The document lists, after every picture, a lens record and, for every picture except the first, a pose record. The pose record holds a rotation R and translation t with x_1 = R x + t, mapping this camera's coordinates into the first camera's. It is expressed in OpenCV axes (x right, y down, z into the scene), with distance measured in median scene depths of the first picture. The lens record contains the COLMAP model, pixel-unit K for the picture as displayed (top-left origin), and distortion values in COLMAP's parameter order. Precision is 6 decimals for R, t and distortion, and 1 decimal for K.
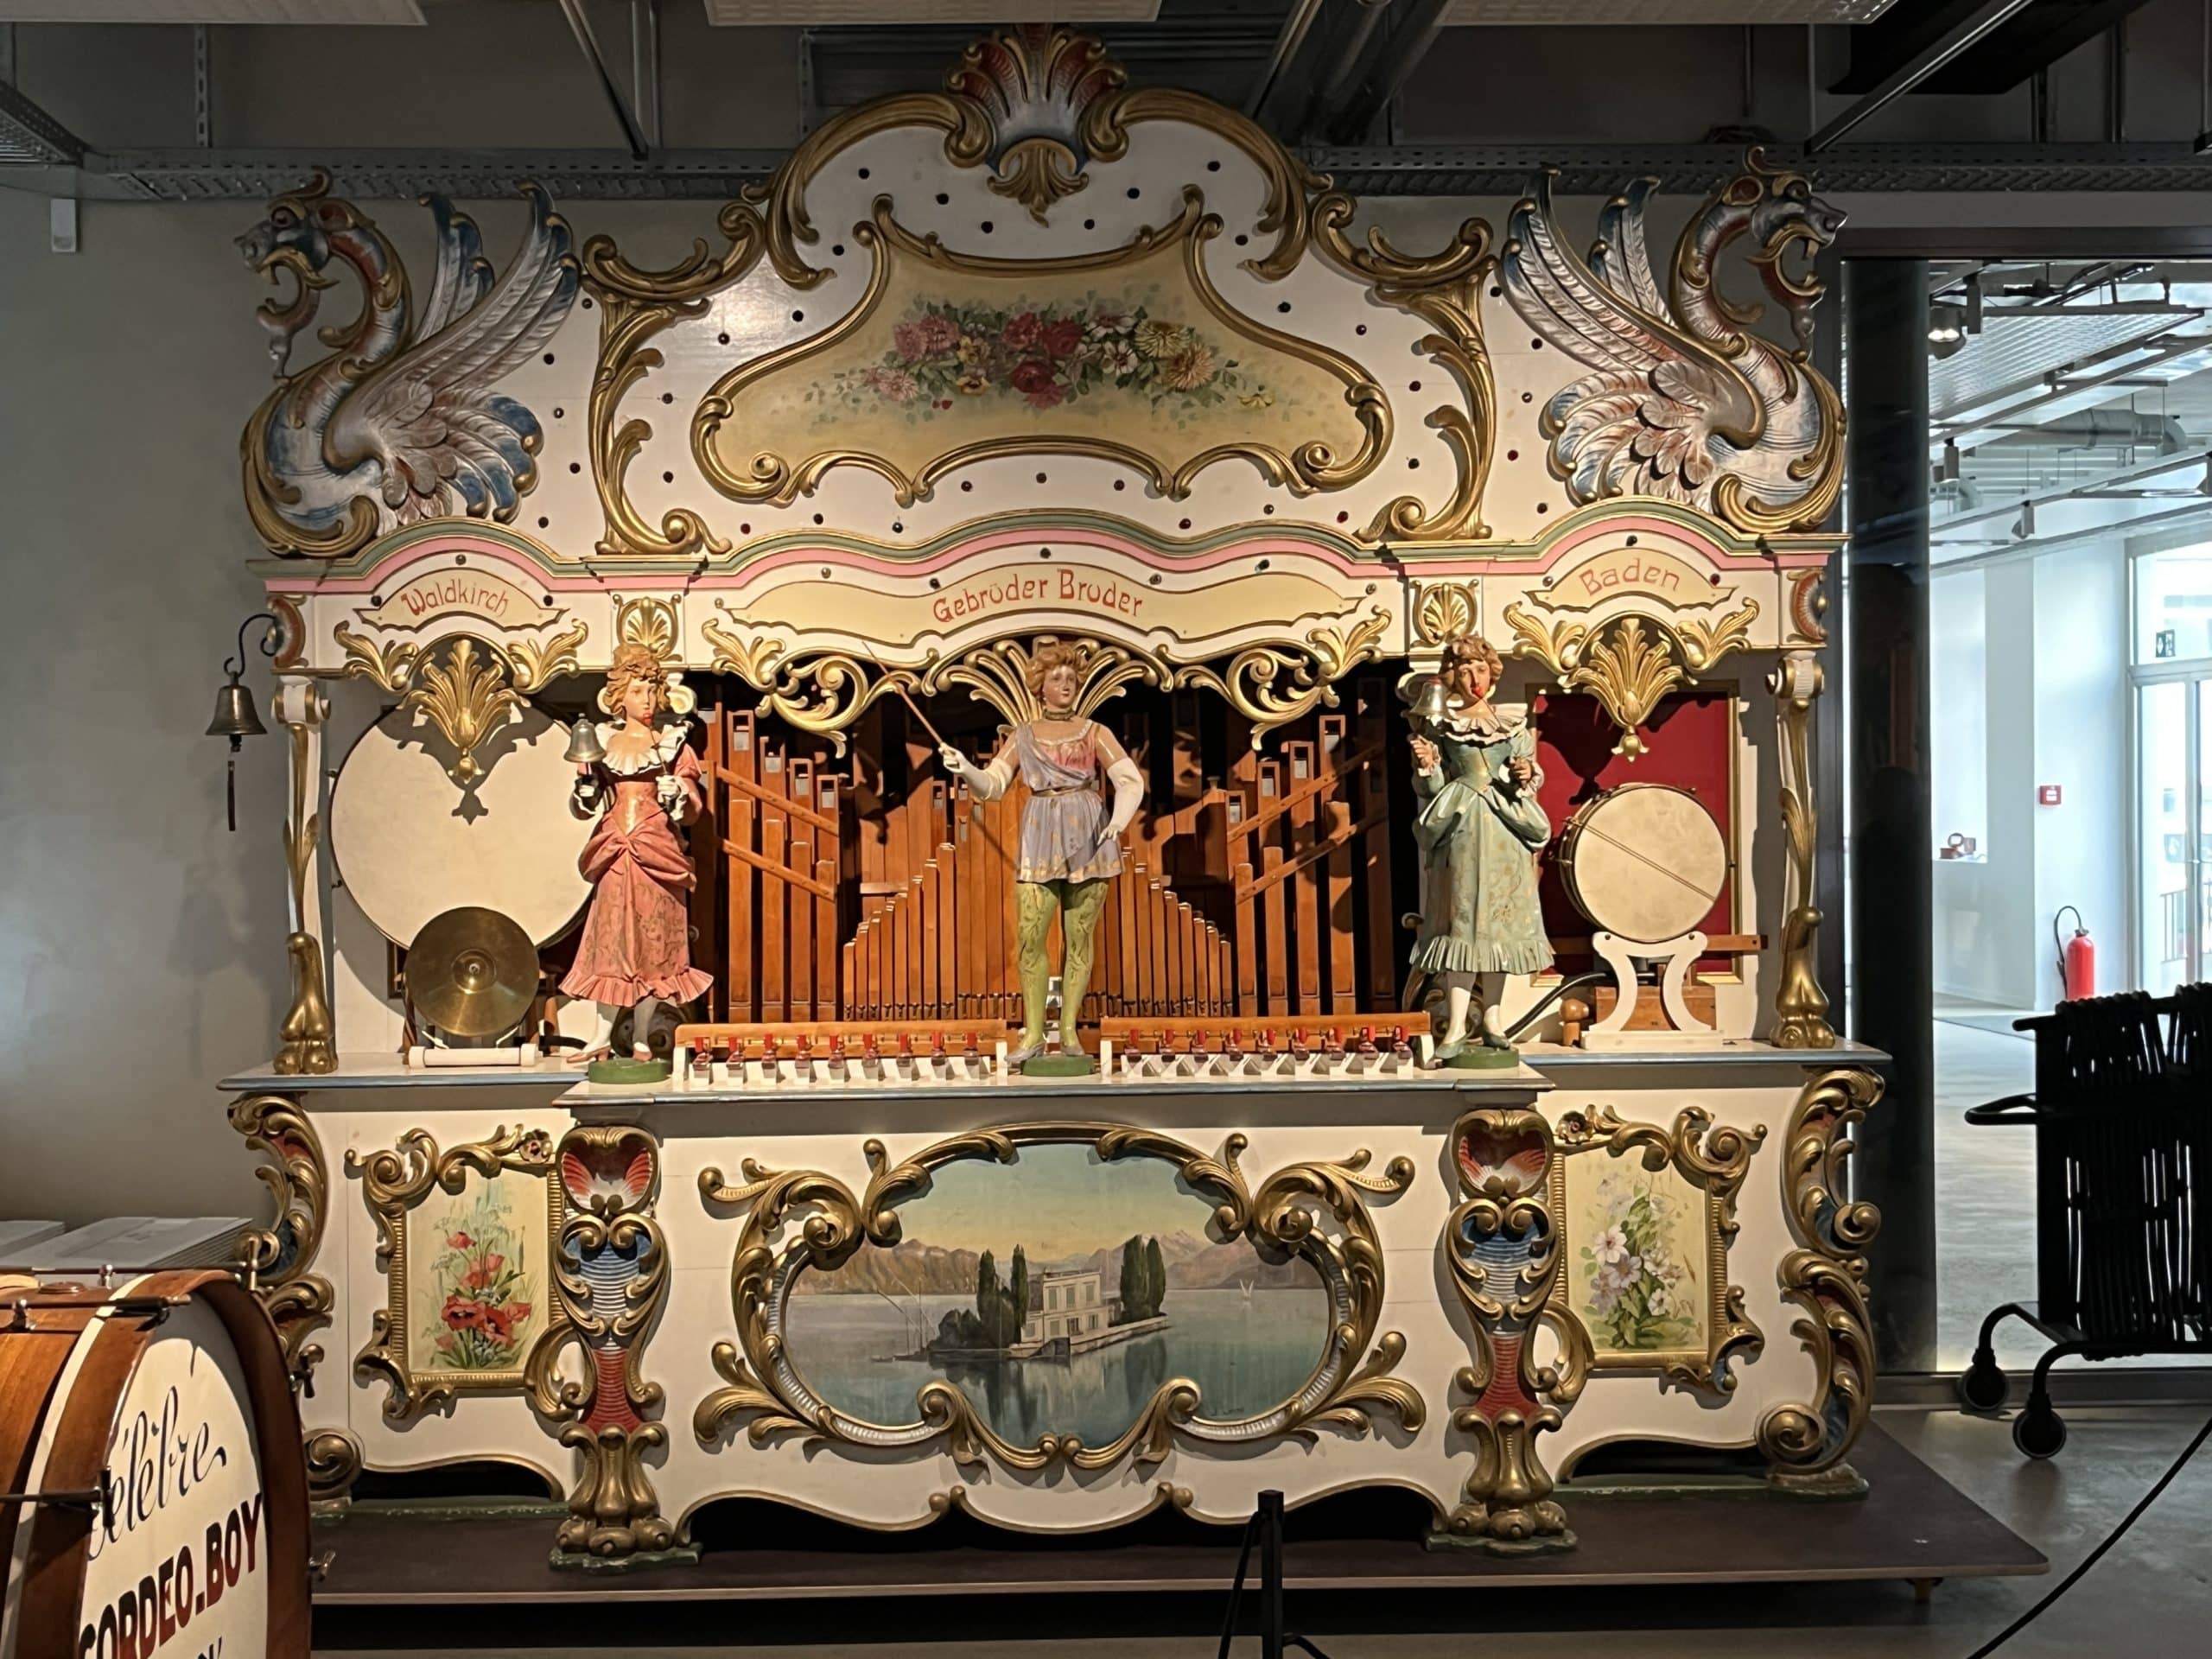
lens RADIAL K [[2962.6, 0, 1106.7], [0, 2962.6, 830.1], [0, 0, 1]] dist [0.042515, 0.000000]
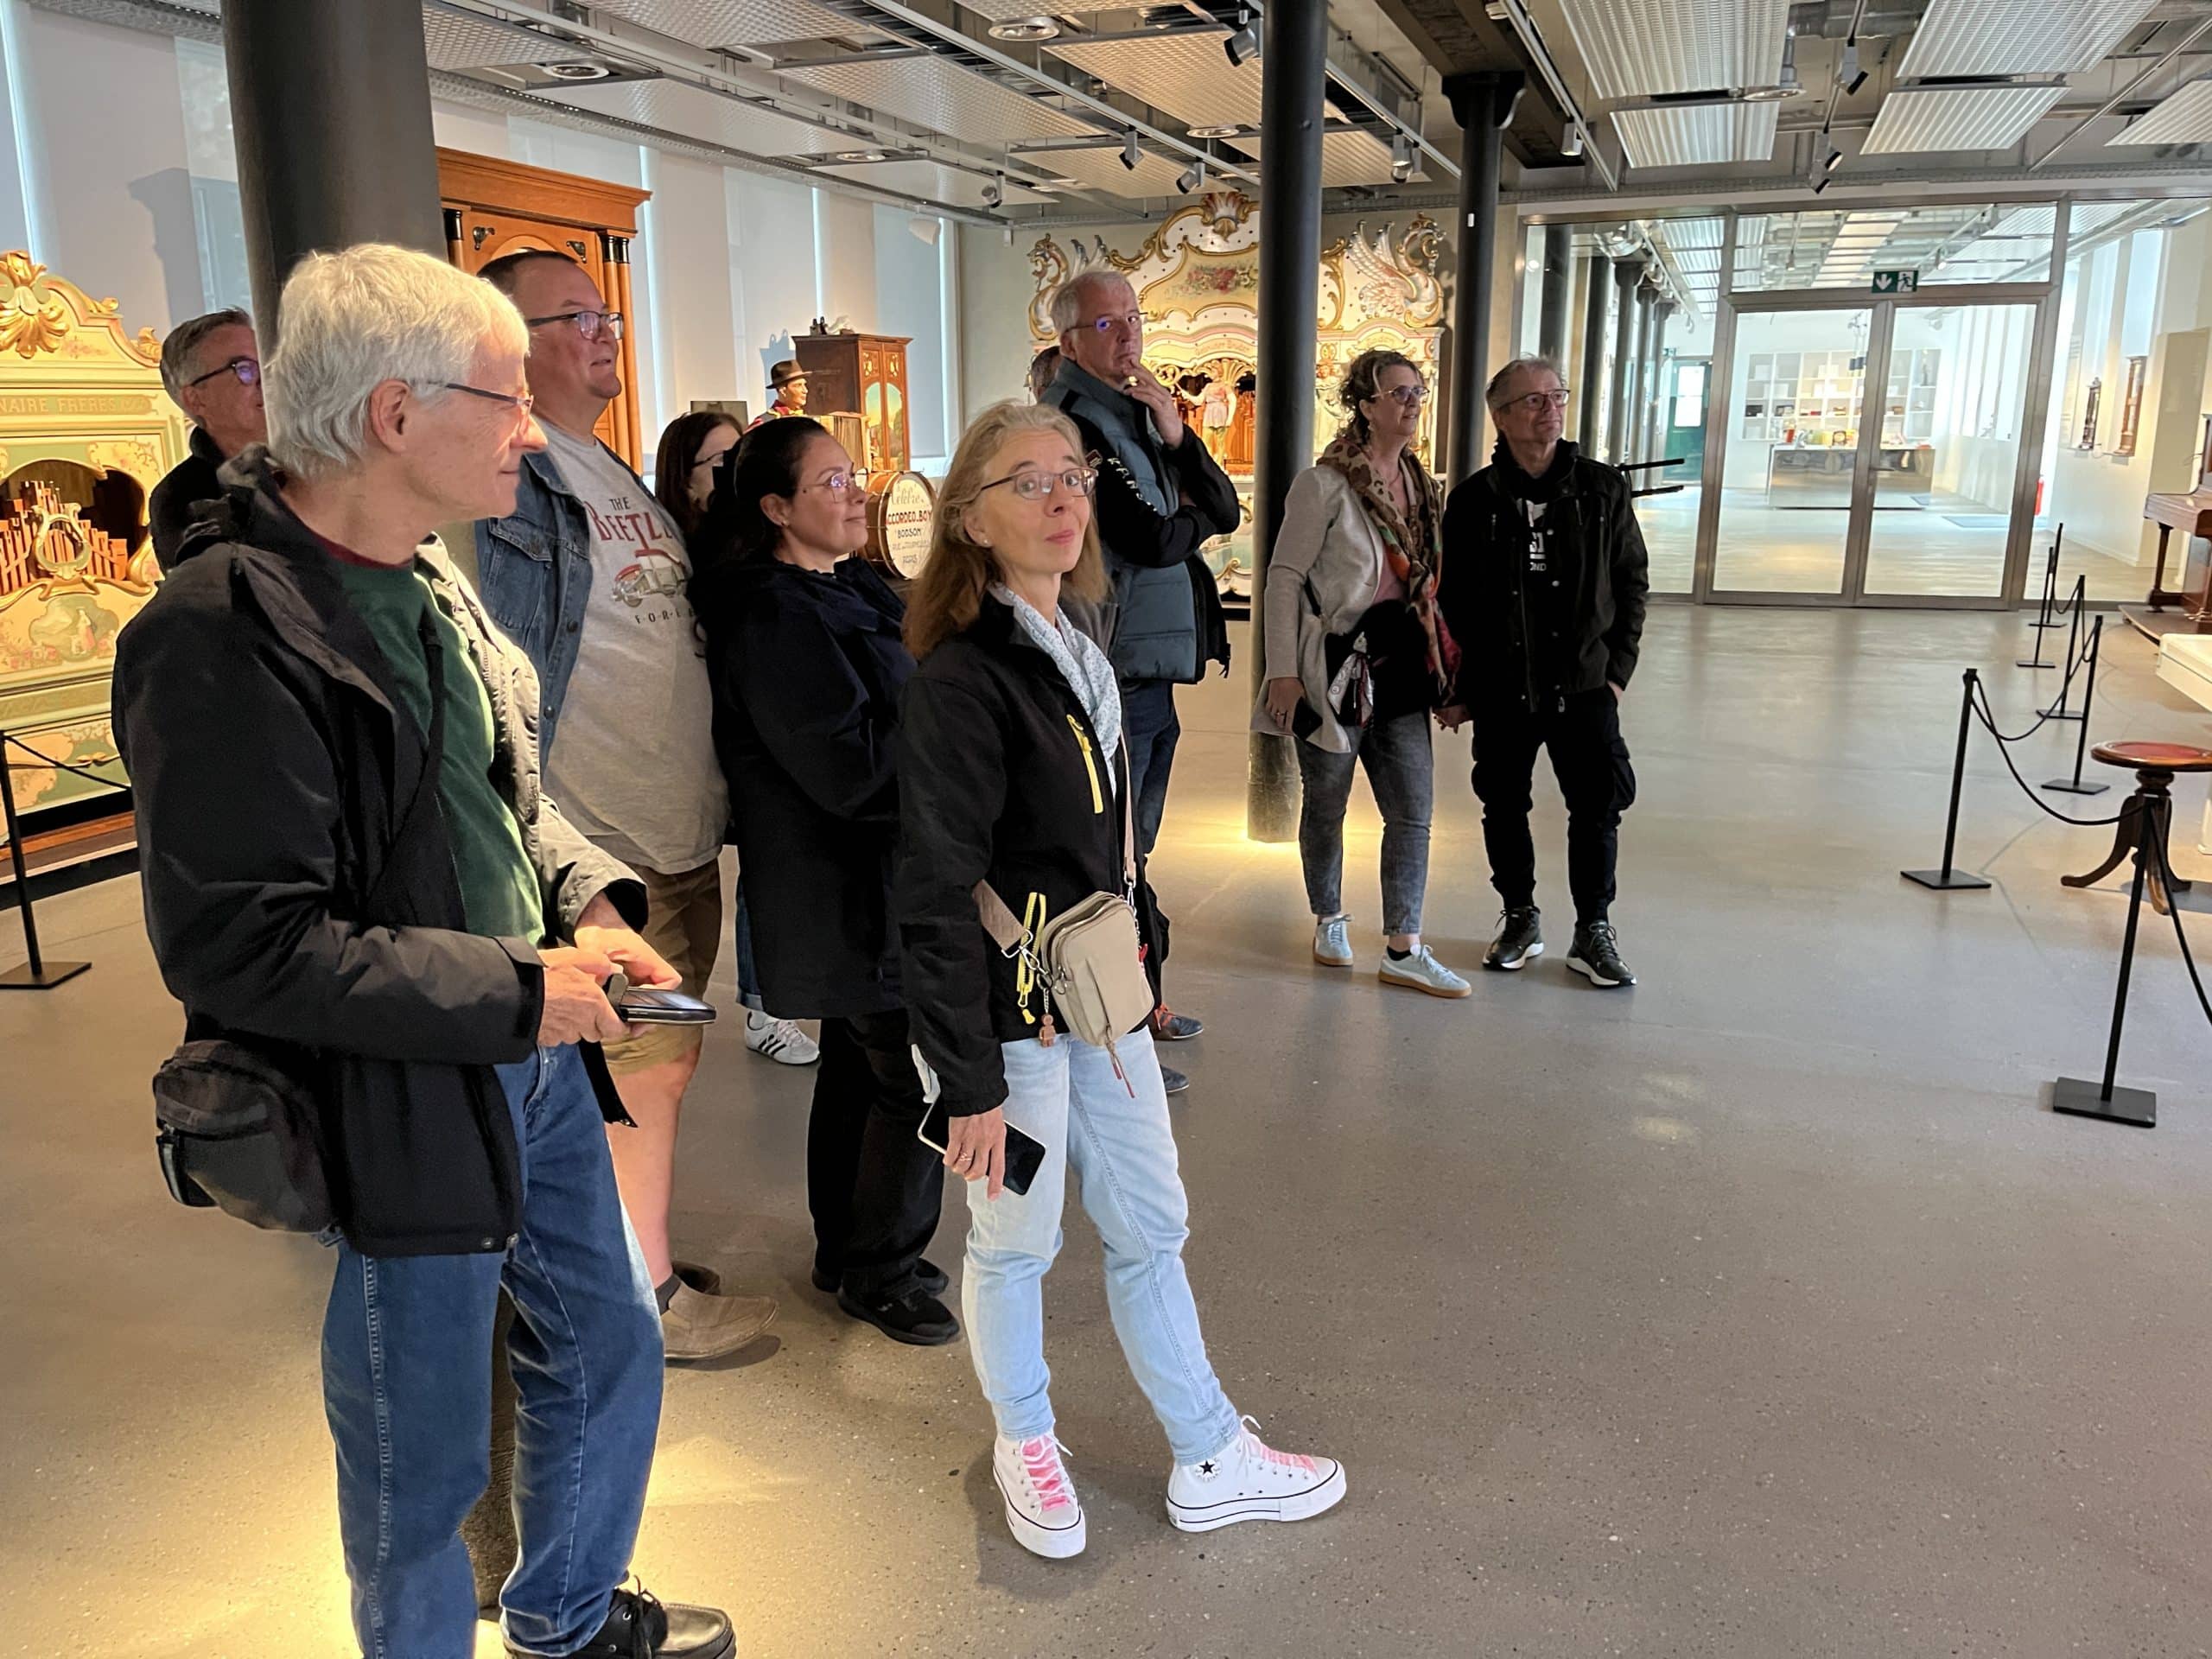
lens RADIAL K [[1688.9, 0, 1104.6], [0, 1688.9, 830.3], [0, 0, 1]] dist [-0.009948, -0.004336]
pose [[0.914558, 0.103443, -0.391002, 0.727702], [-0.008129, 0.971247, 0.237937, 0.006332], [0.404373, -0.214429, 0.889102, -1.060645]]
